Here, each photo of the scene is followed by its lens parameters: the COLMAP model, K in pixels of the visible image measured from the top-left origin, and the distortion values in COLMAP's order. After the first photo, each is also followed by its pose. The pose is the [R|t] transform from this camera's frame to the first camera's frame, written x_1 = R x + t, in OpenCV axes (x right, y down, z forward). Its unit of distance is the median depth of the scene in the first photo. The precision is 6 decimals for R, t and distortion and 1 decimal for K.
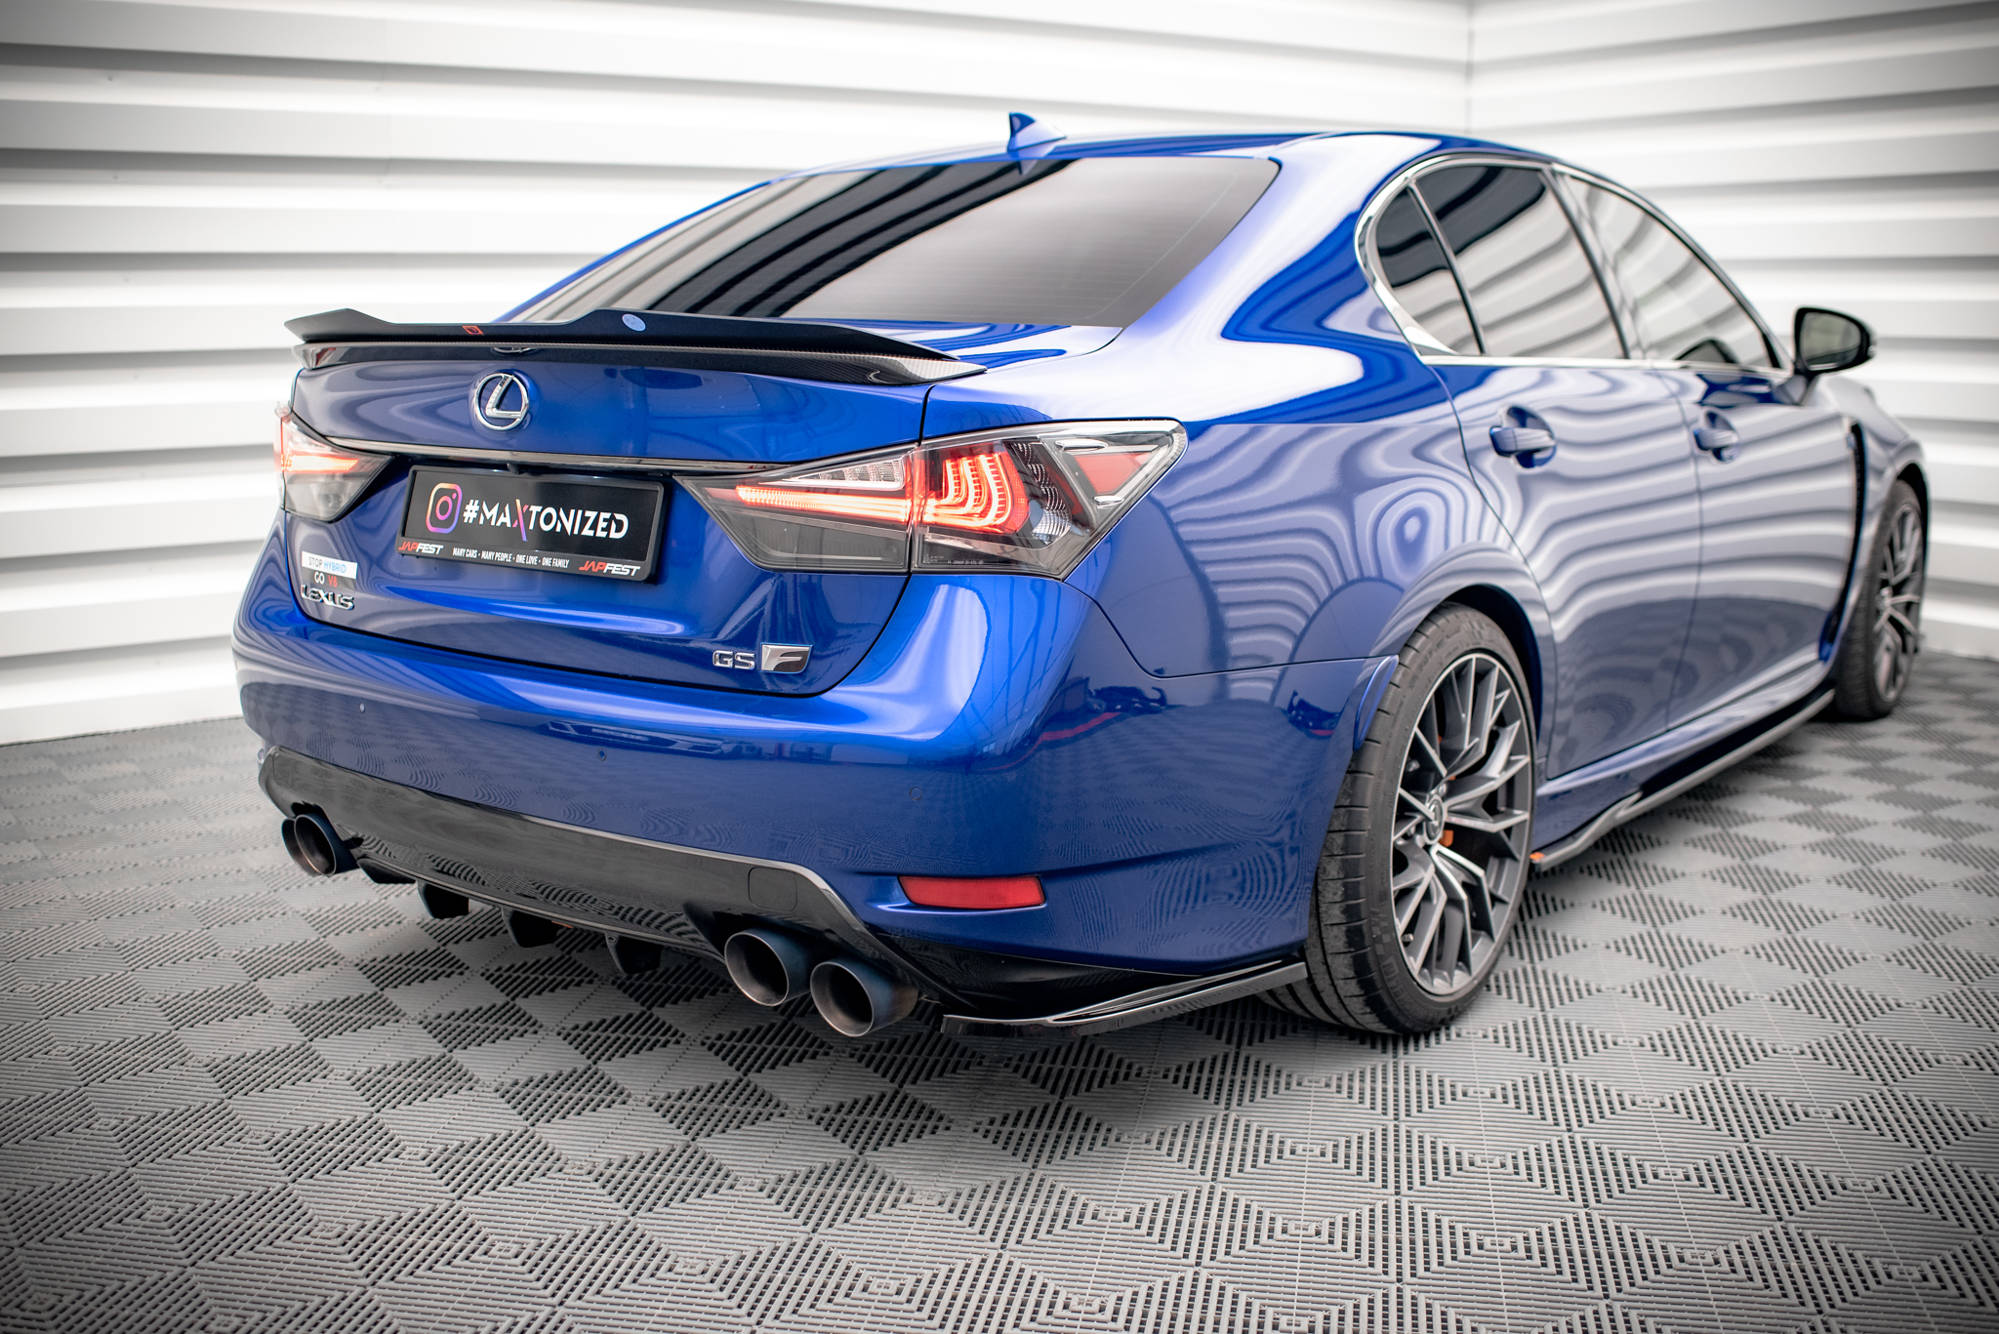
lens RADIAL K [[2063.4, 0, 999.5], [0, 2063.4, 667.0], [0, 0, 1]] dist [-0.013887, -0.015895]
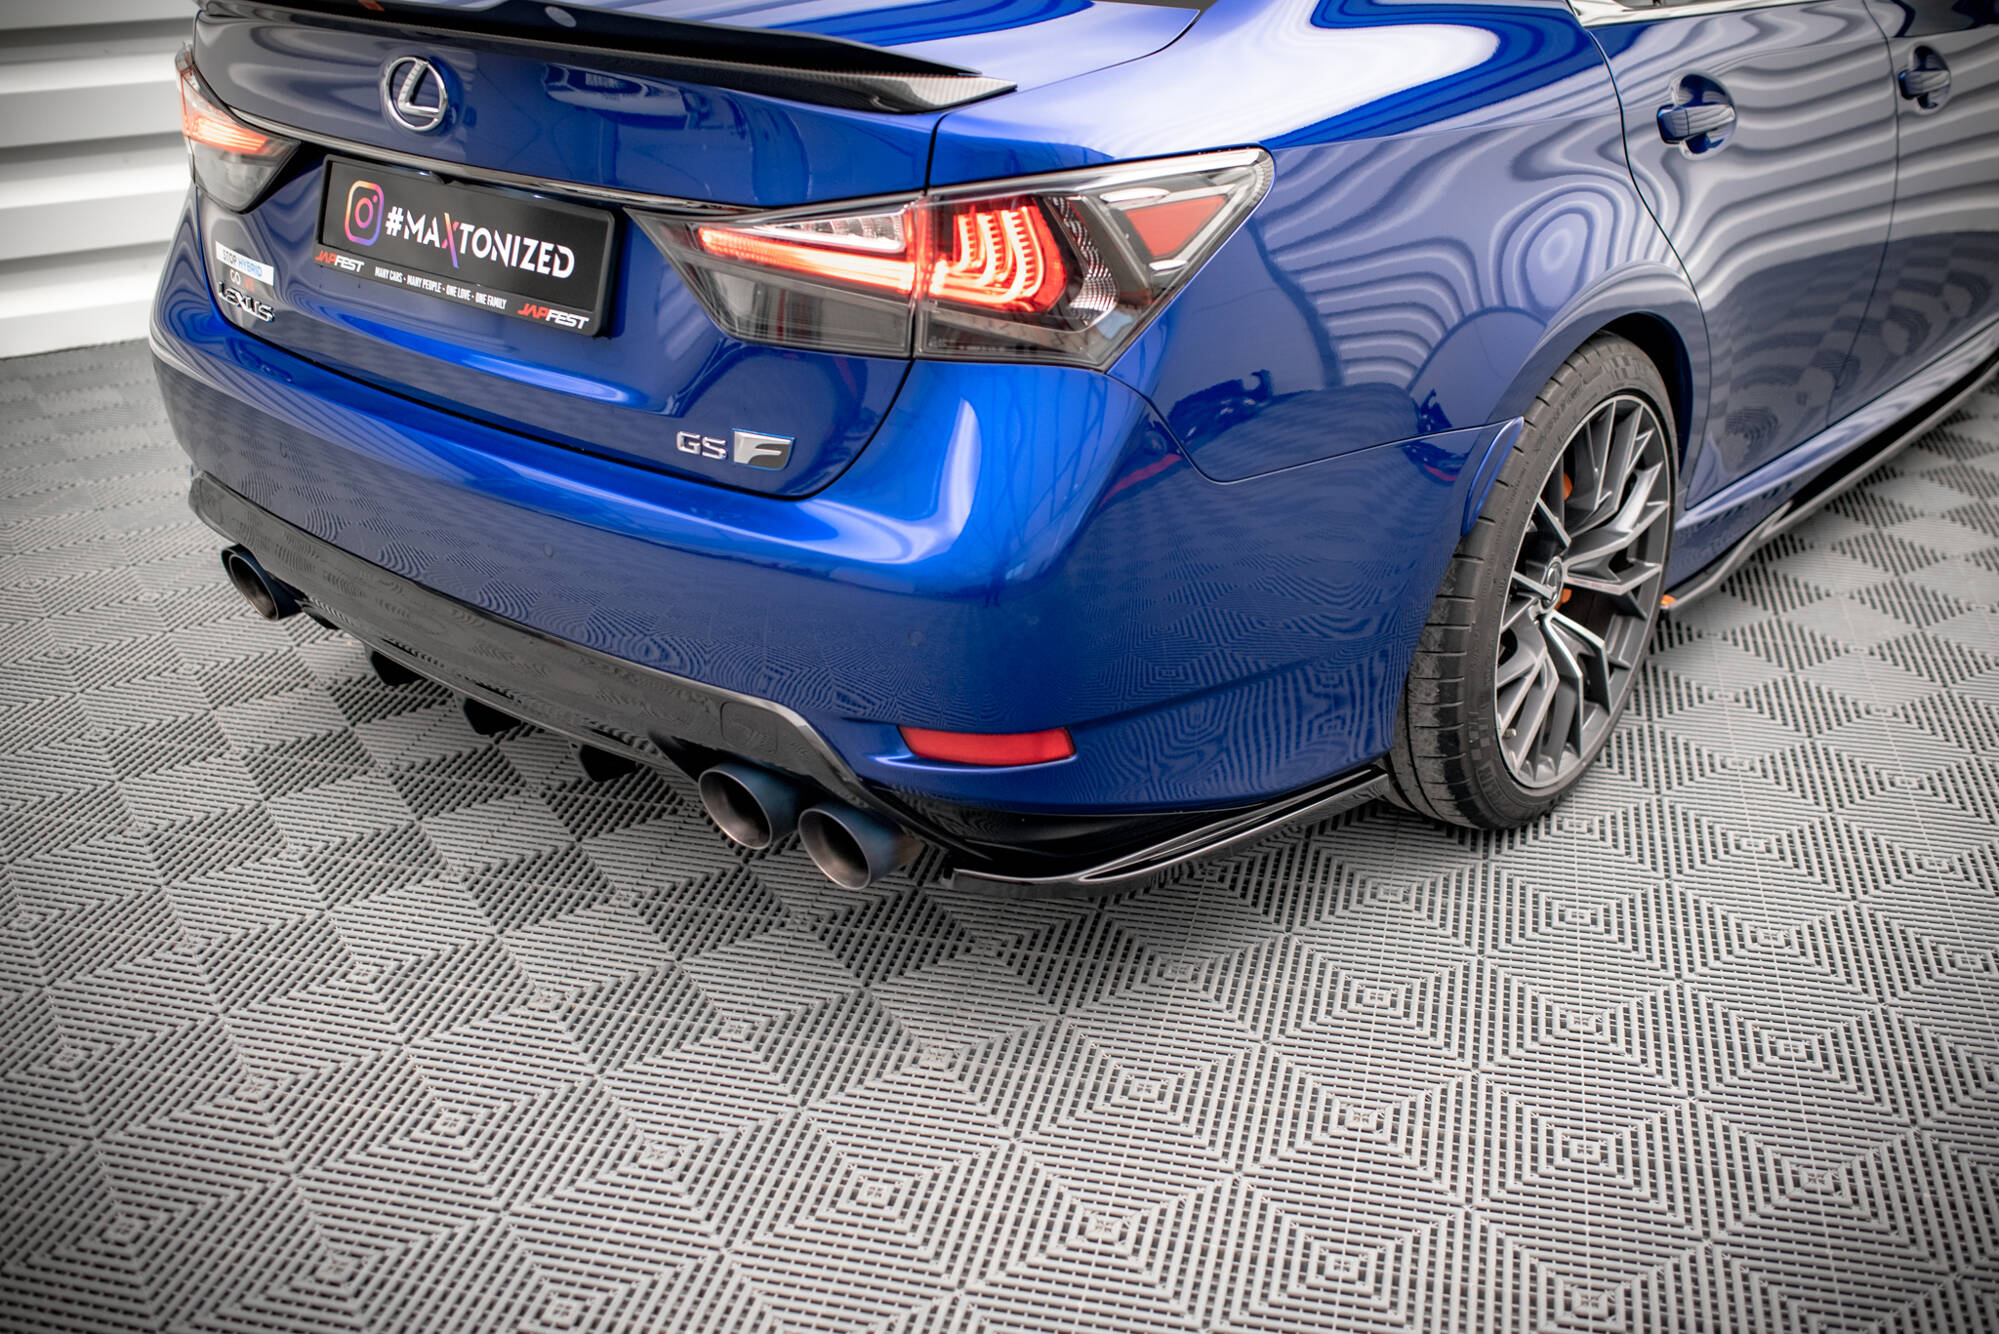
lens RADIAL K [[2058.2, 0, 1047.2], [0, 2058.2, 666.7], [0, 0, 1]] dist [-0.050243, 0.045651]
pose [[0.999307, 0.027429, -0.025164, 0.026469], [-0.020335, 0.968513, 0.248131, -0.108242], [0.031178, -0.247447, 0.968400, 0.176268]]
